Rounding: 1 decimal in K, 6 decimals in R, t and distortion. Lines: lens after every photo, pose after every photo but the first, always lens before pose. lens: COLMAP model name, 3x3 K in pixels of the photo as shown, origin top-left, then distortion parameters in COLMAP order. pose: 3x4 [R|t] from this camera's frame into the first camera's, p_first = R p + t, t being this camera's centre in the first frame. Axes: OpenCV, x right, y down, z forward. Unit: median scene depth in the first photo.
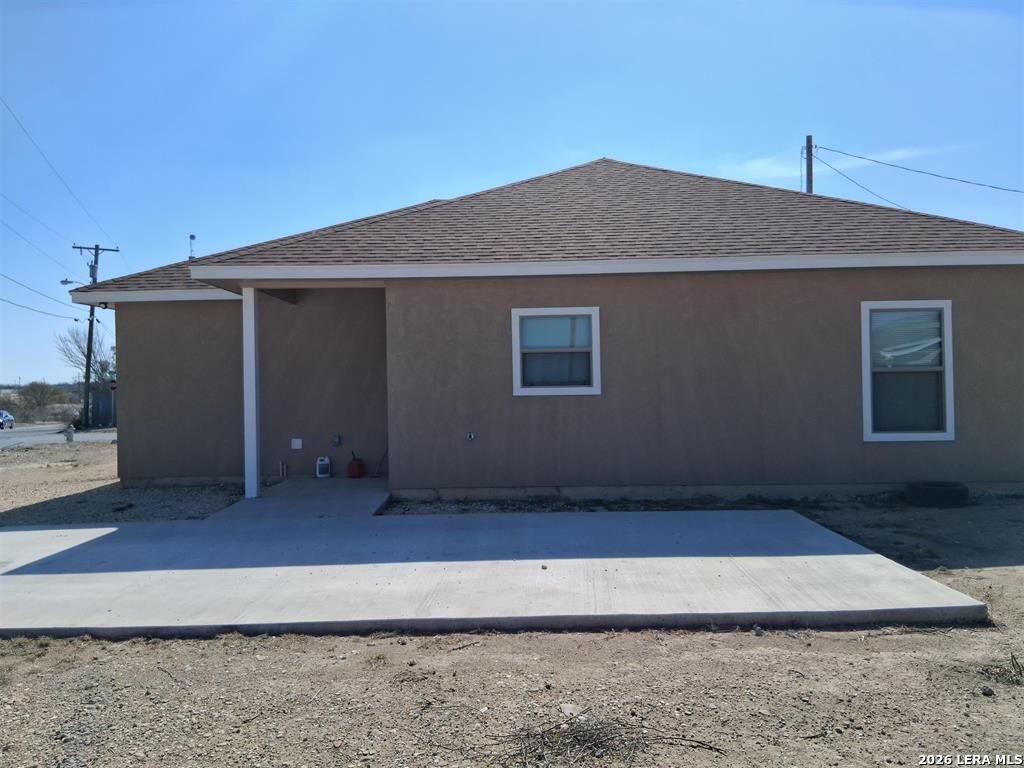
lens RADIAL K [[772.4, 0, 512.0], [0, 772.4, 384.0], [0, 0, 1]] dist [0.104235, -0.188248]
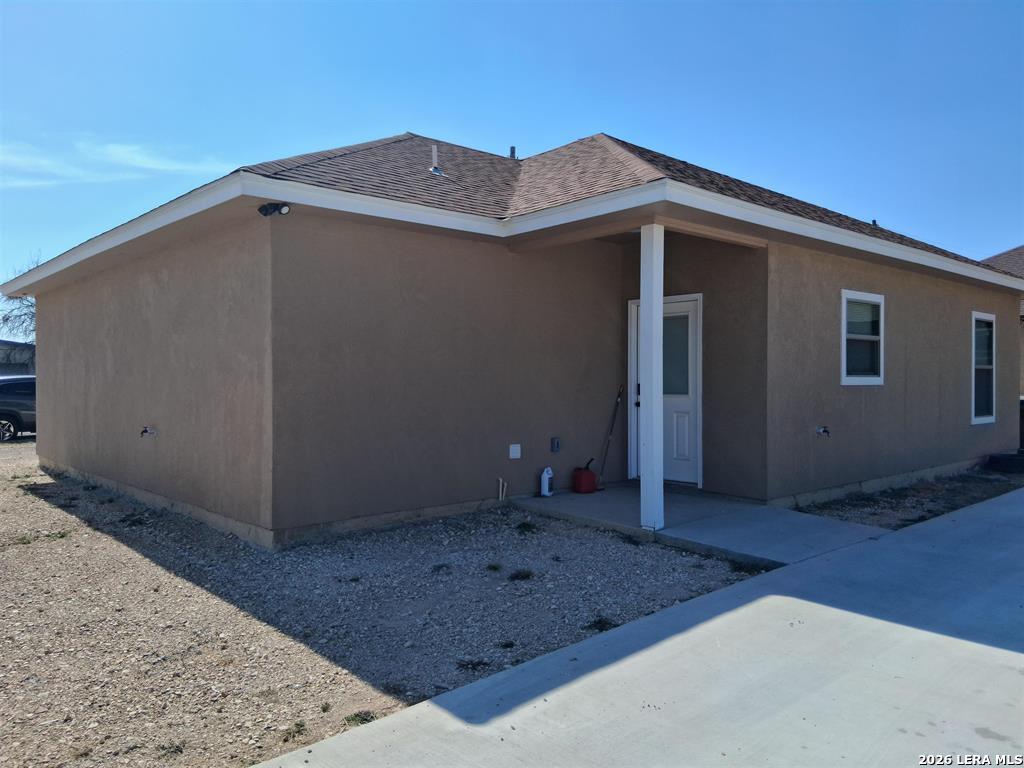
lens RADIAL K [[772.4, 0, 512.0], [0, 772.4, 384.0], [0, 0, 1]] dist [0.104235, -0.188248]
pose [[0.730953, 0.010540, 0.682347, -0.755199], [-0.012751, 0.999917, -0.001786, 0.017311], [-0.682309, -0.007395, 0.731026, 0.492994]]
